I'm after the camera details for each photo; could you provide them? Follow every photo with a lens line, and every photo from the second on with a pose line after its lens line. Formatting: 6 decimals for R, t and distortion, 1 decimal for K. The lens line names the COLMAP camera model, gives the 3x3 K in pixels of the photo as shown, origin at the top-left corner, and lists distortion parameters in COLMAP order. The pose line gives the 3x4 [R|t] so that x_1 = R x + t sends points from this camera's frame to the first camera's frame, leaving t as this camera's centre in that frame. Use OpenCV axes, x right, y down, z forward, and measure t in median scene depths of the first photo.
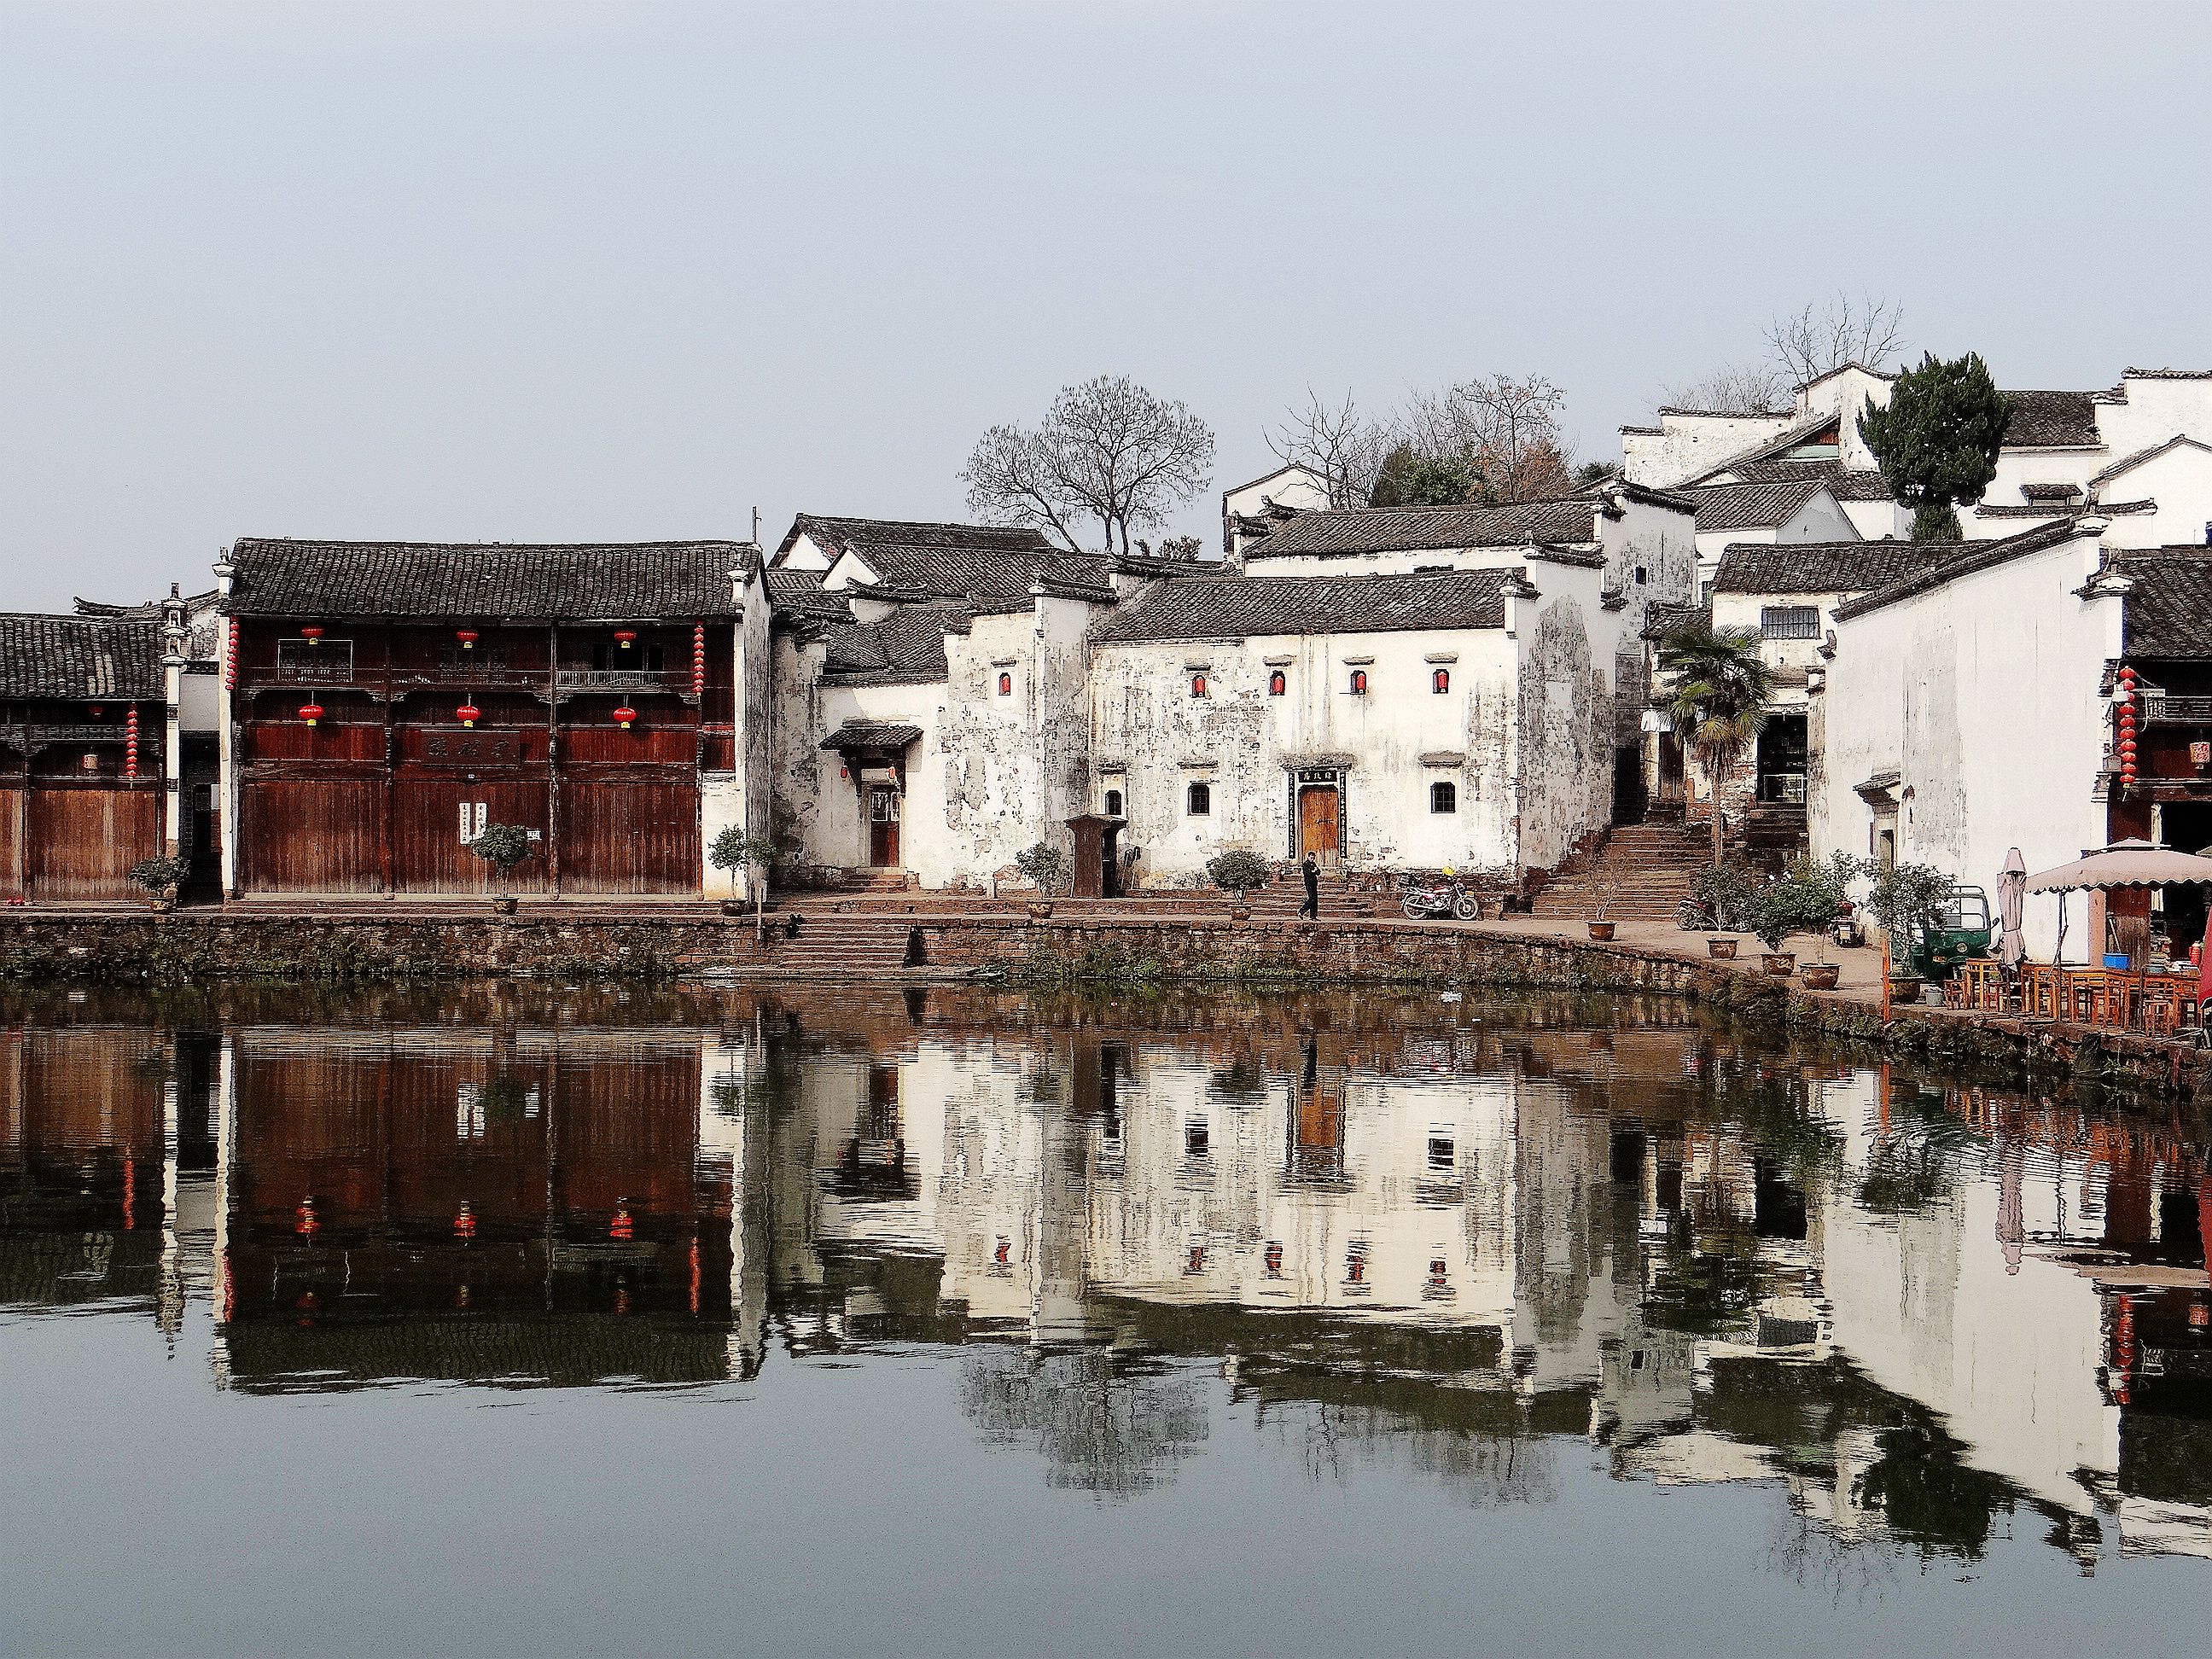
lens RADIAL K [[3412.9, 0, 1101.7], [0, 3412.9, 828.5], [0, 0, 1]] dist [0.028151, 0.000000]
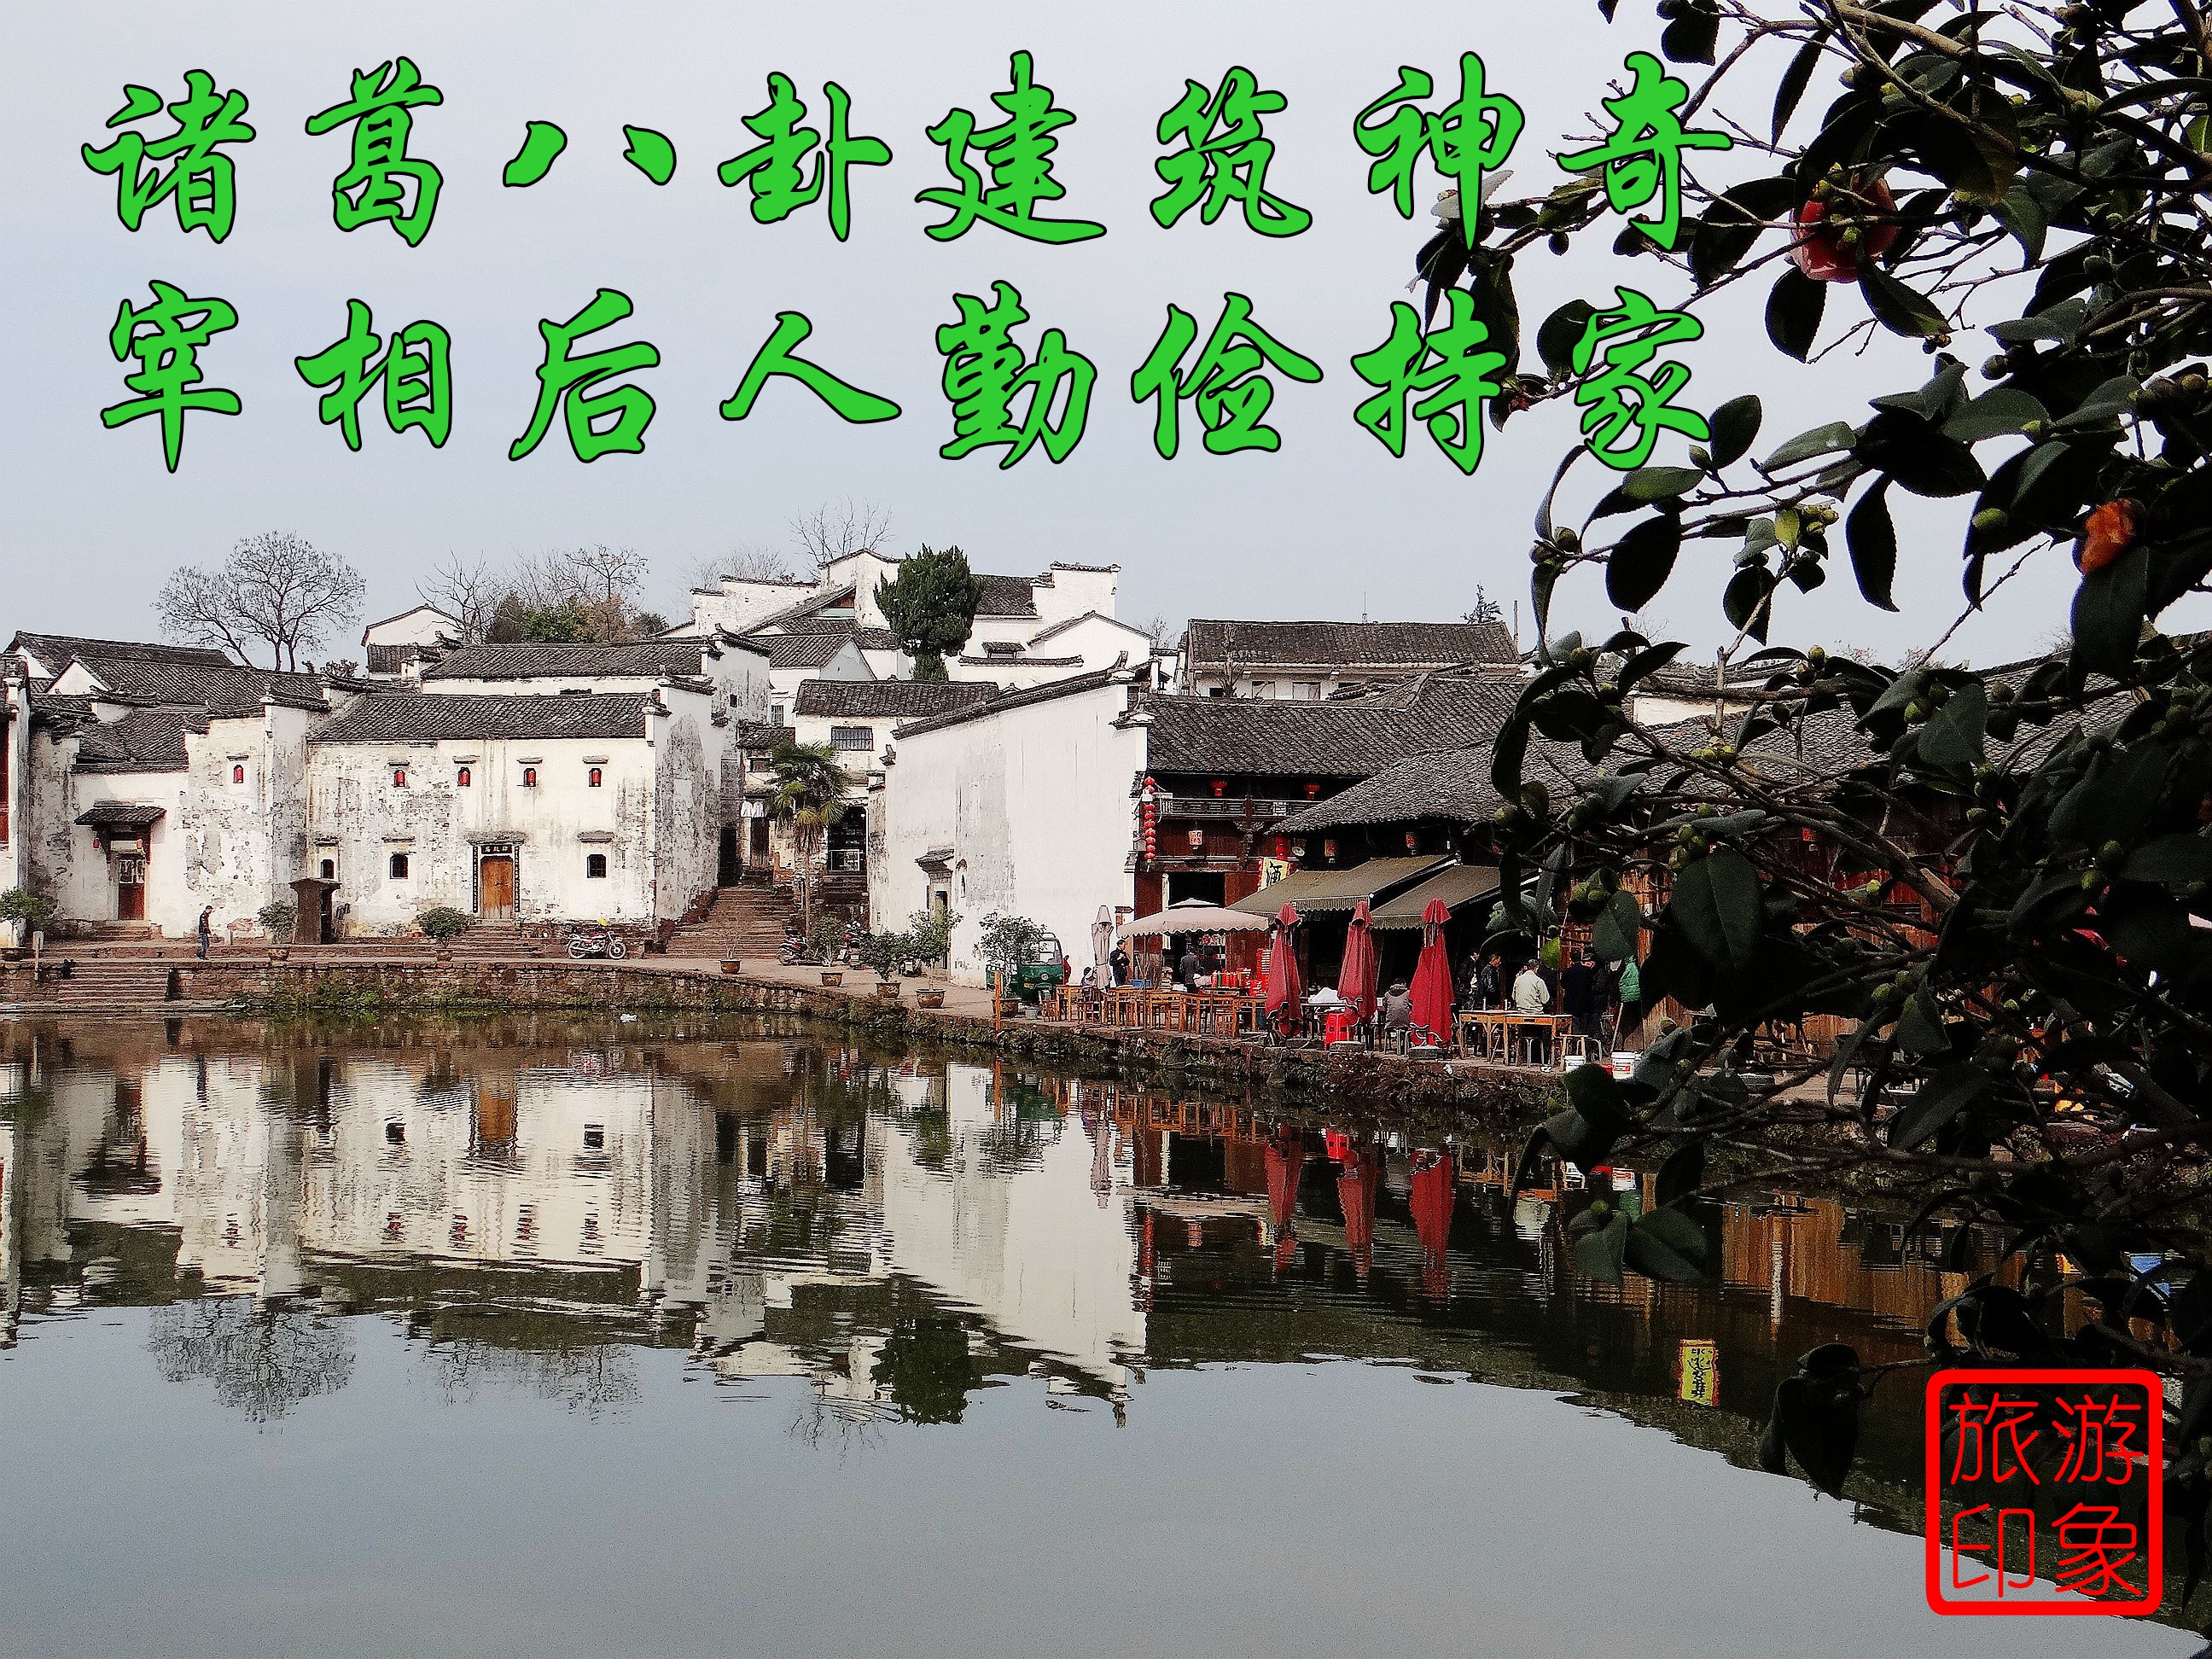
lens RADIAL K [[2561.0, 0, 1101.4], [0, 2561.0, 823.2], [0, 0, 1]] dist [0.007616, 0.000000]
pose [[0.941000, 0.009525, 0.338273, -0.049658], [-0.001102, 0.999685, -0.025083, -0.000966], [-0.338406, 0.023231, 0.940714, 0.006552]]
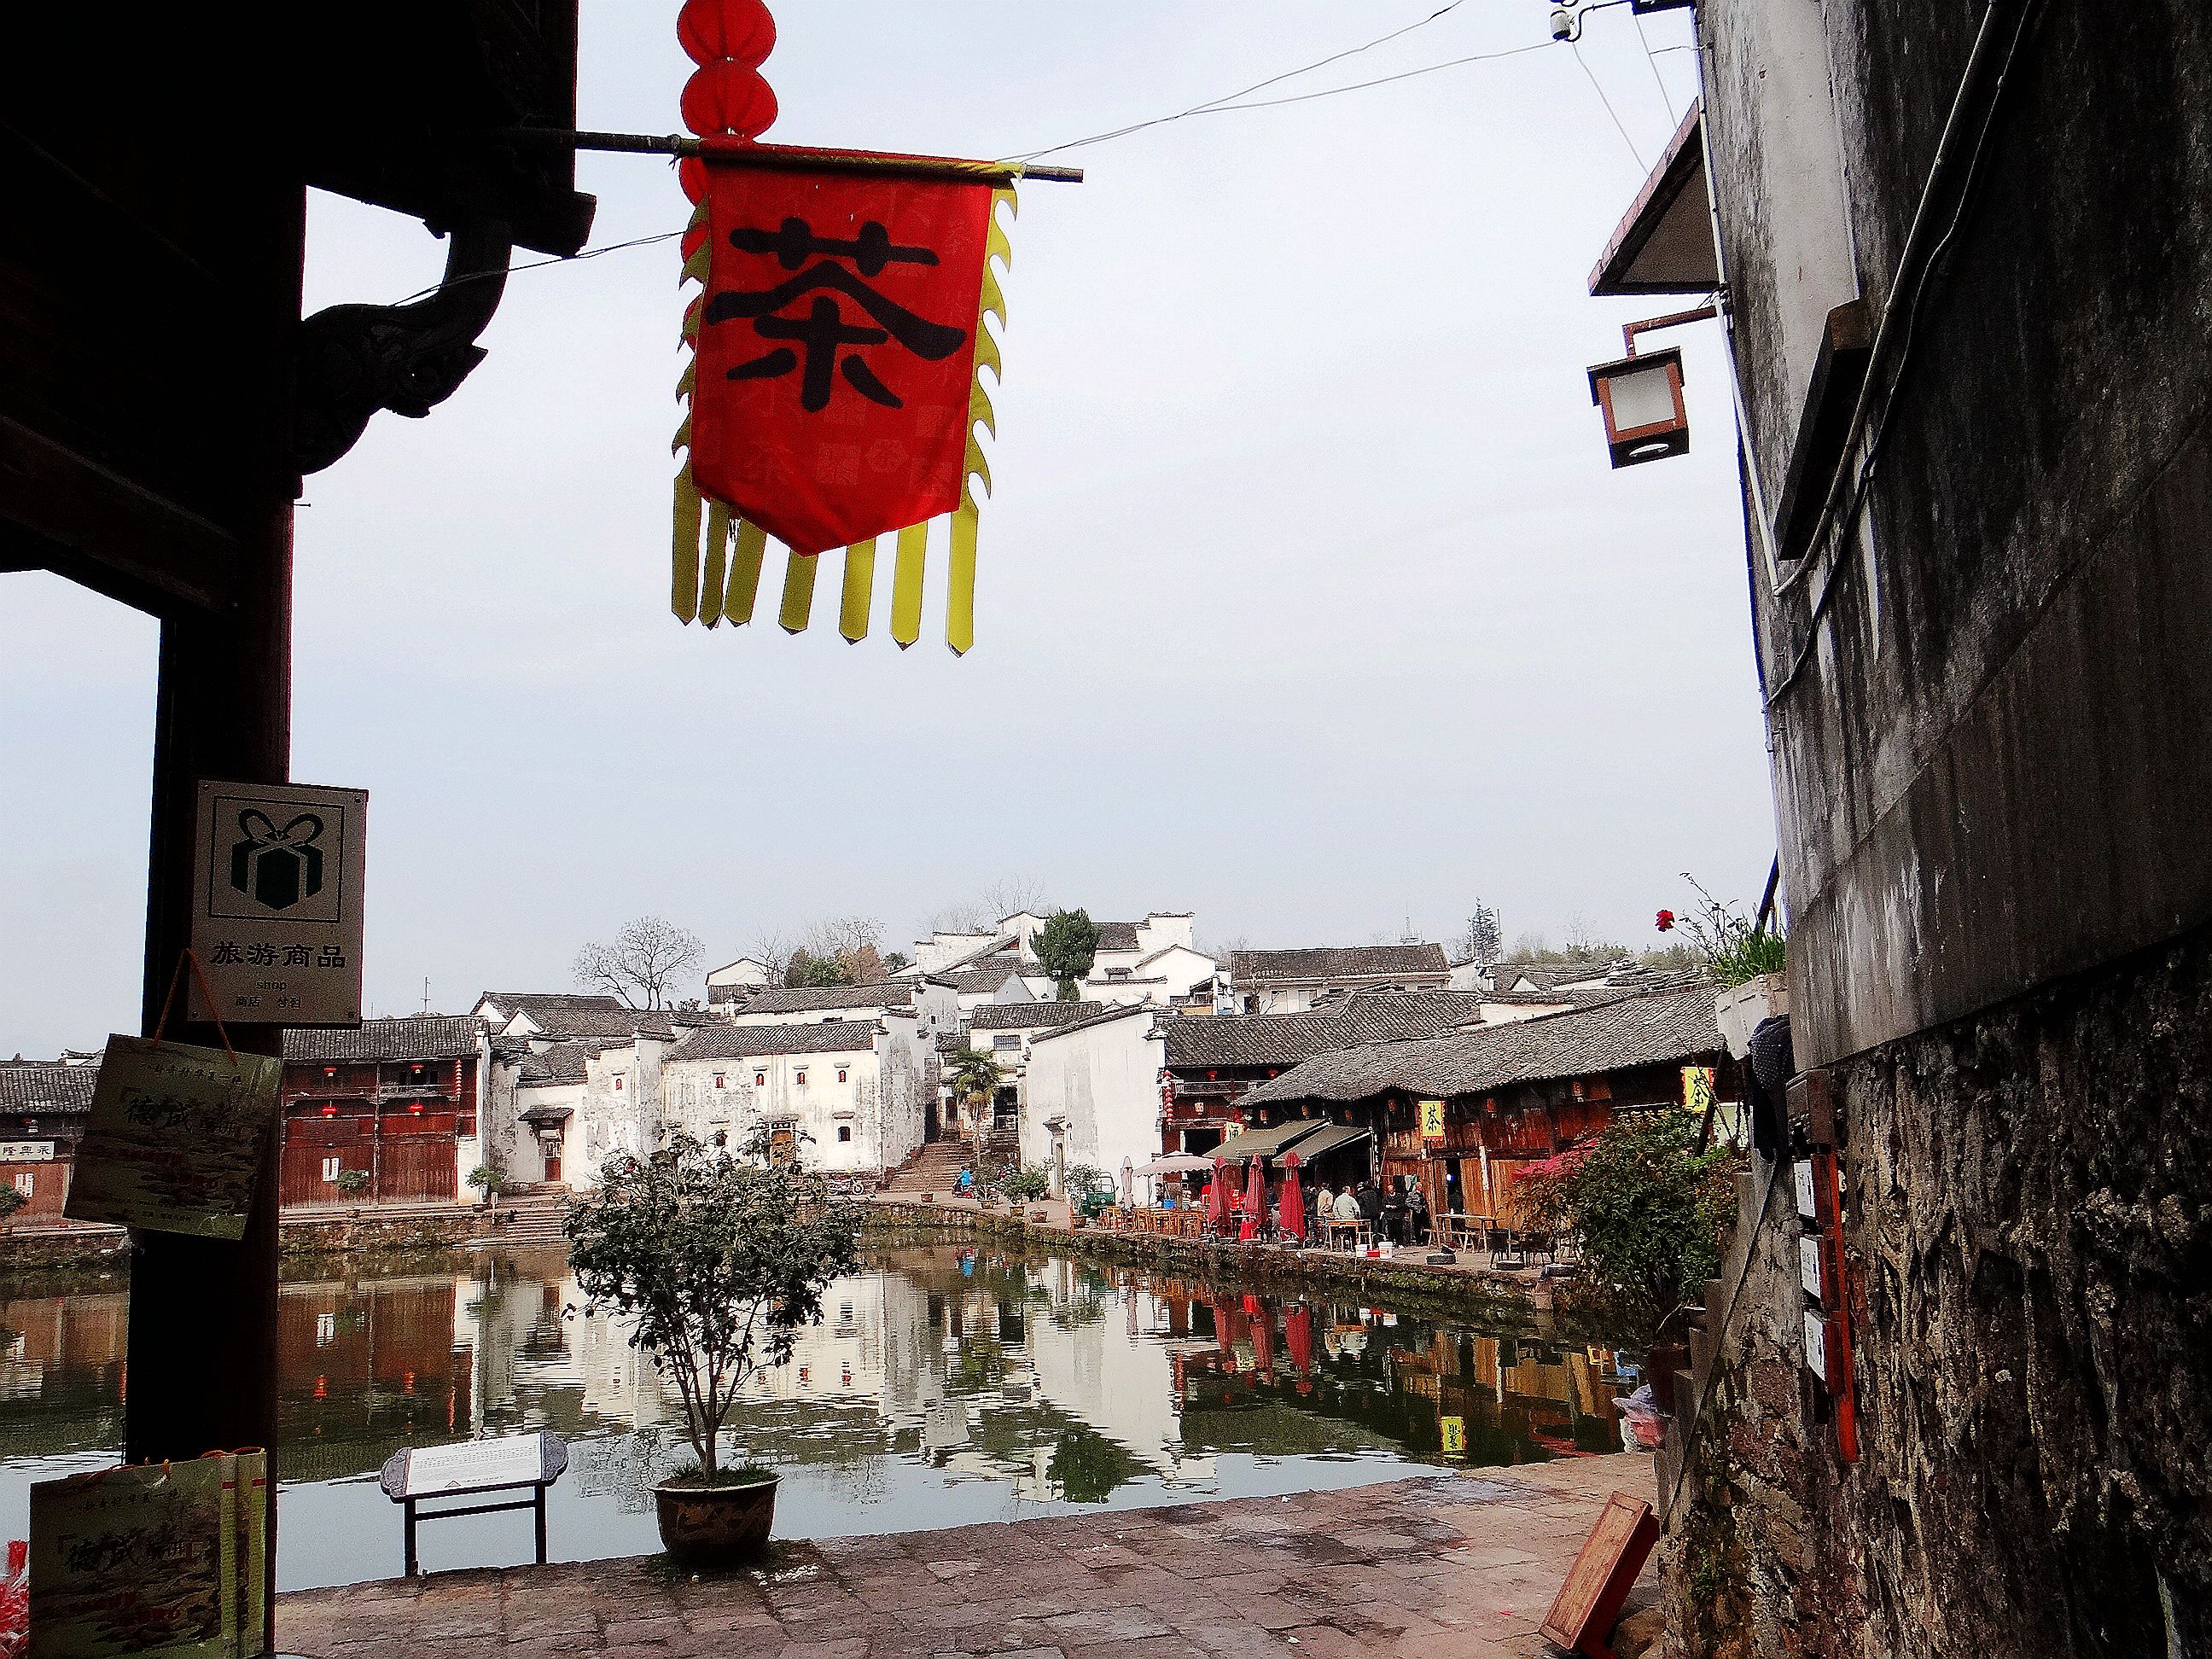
lens RADIAL K [[1824.8, 0, 1091.9], [0, 1824.8, 831.3], [0, 0, 1]] dist [0.021269, -0.011473]
pose [[0.965504, 0.002400, 0.260378, -0.040945], [0.039898, 0.986786, -0.157042, -0.010097], [-0.257314, 0.162013, 0.952650, -0.105768]]
